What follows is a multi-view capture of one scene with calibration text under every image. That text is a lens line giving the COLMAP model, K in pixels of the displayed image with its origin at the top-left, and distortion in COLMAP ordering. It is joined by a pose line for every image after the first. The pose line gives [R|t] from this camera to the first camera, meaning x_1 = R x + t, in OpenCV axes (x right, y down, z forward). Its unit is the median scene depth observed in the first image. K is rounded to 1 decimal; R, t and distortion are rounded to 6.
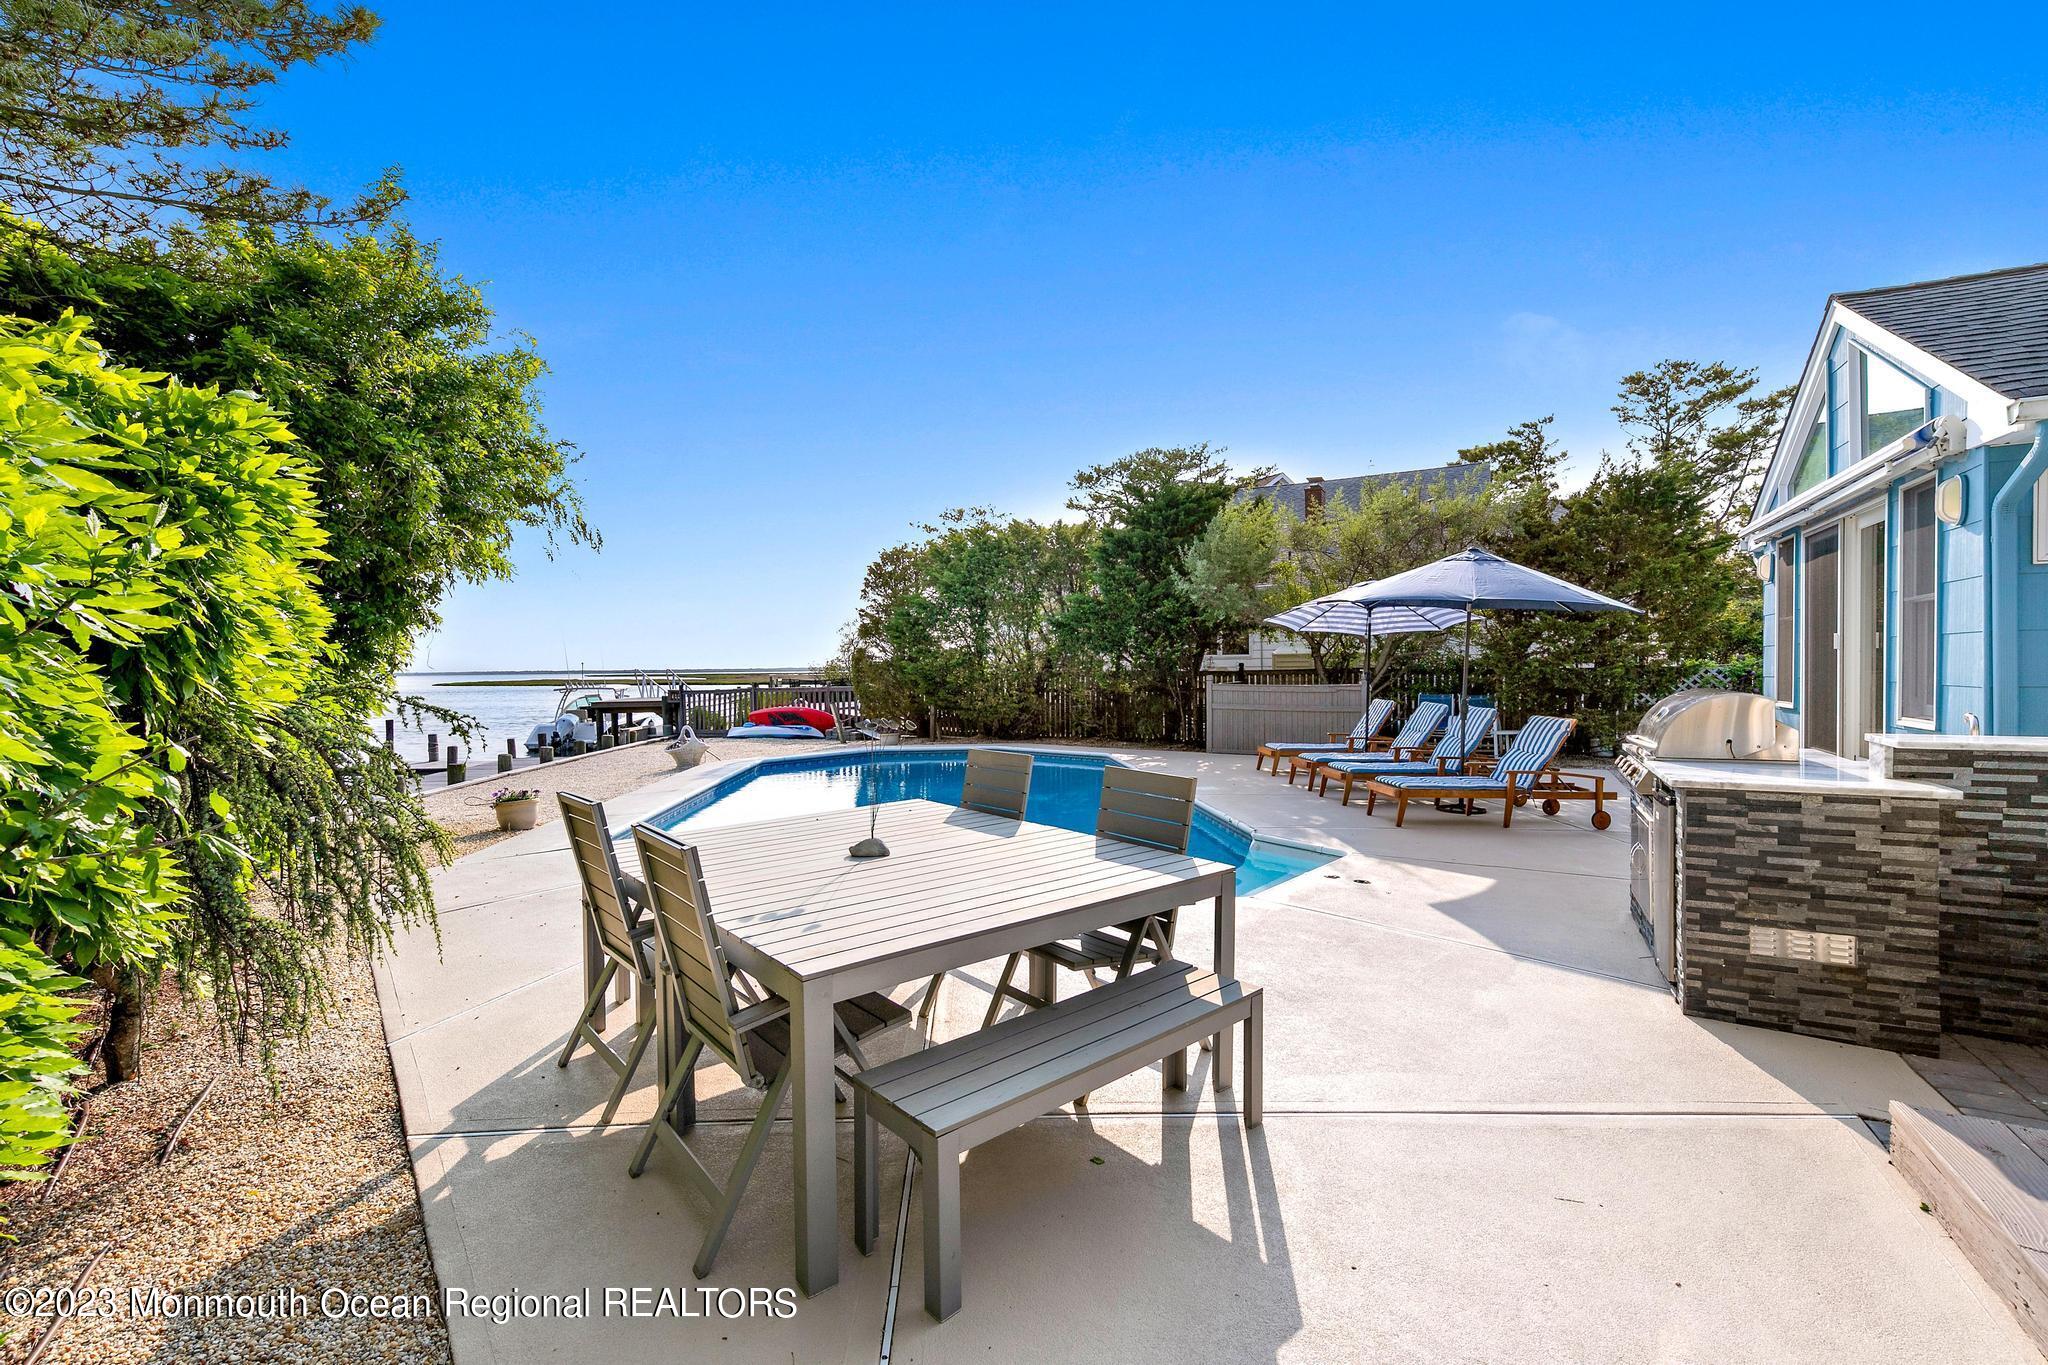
lens RADIAL K [[918.8, 0, 1023.1], [0, 918.8, 667.2], [0, 0, 1]] dist [0.005510, 0.000646]
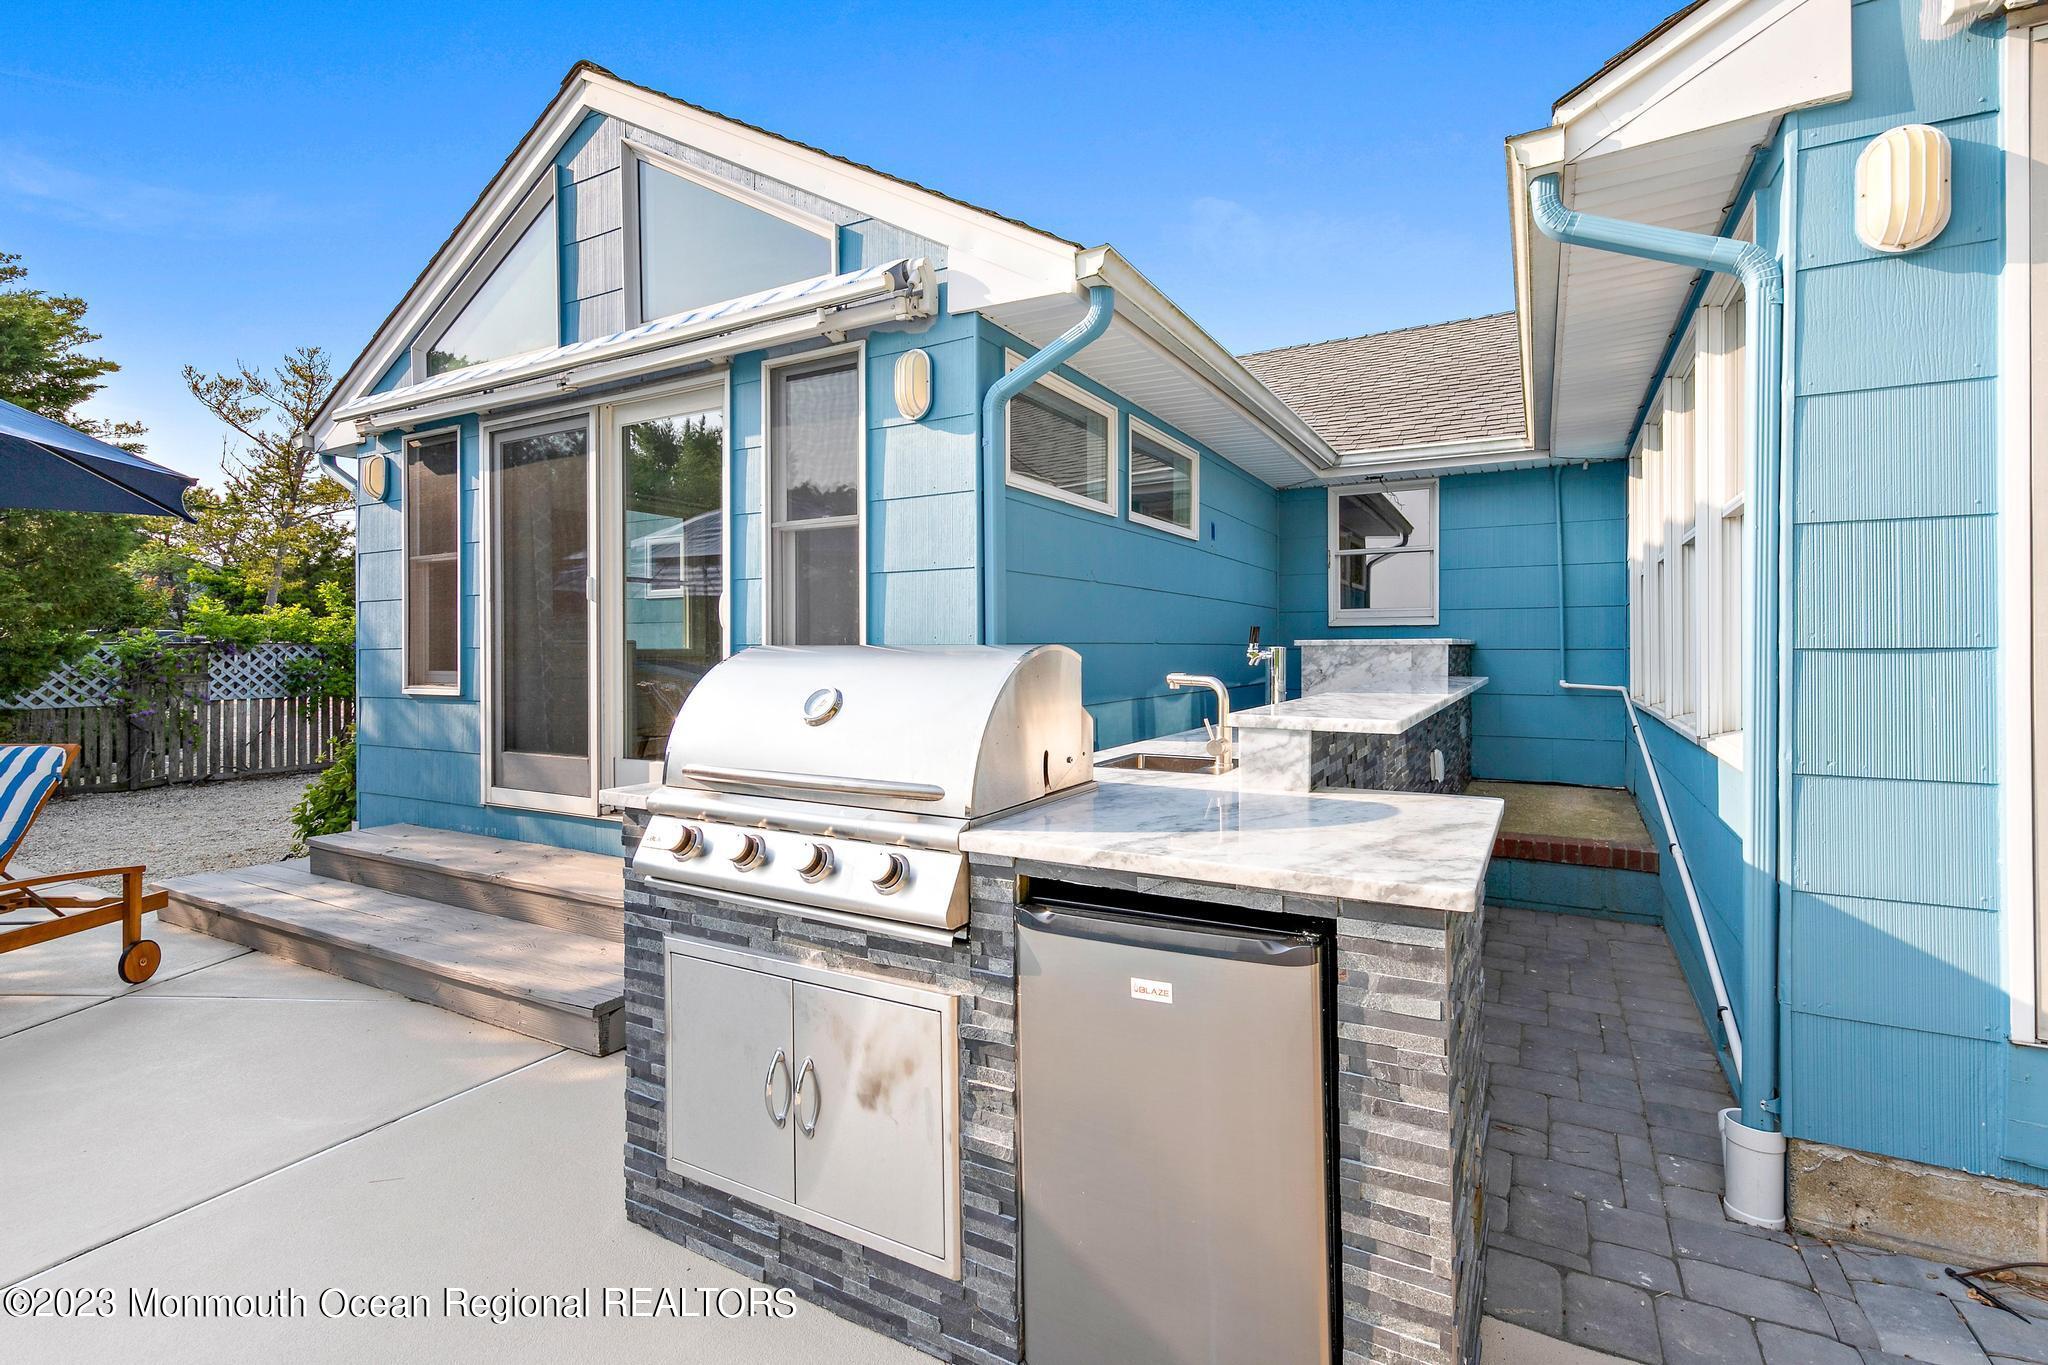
lens RADIAL K [[918.8, 0, 1023.1], [0, 918.8, 667.2], [0, 0, 1]] dist [0.005510, 0.000646]
pose [[0.028866, -0.004168, 0.999575, 0.209176], [-0.001692, 0.999990, 0.004219, 0.021994], [-0.999582, -0.001813, 0.028859, 0.608409]]
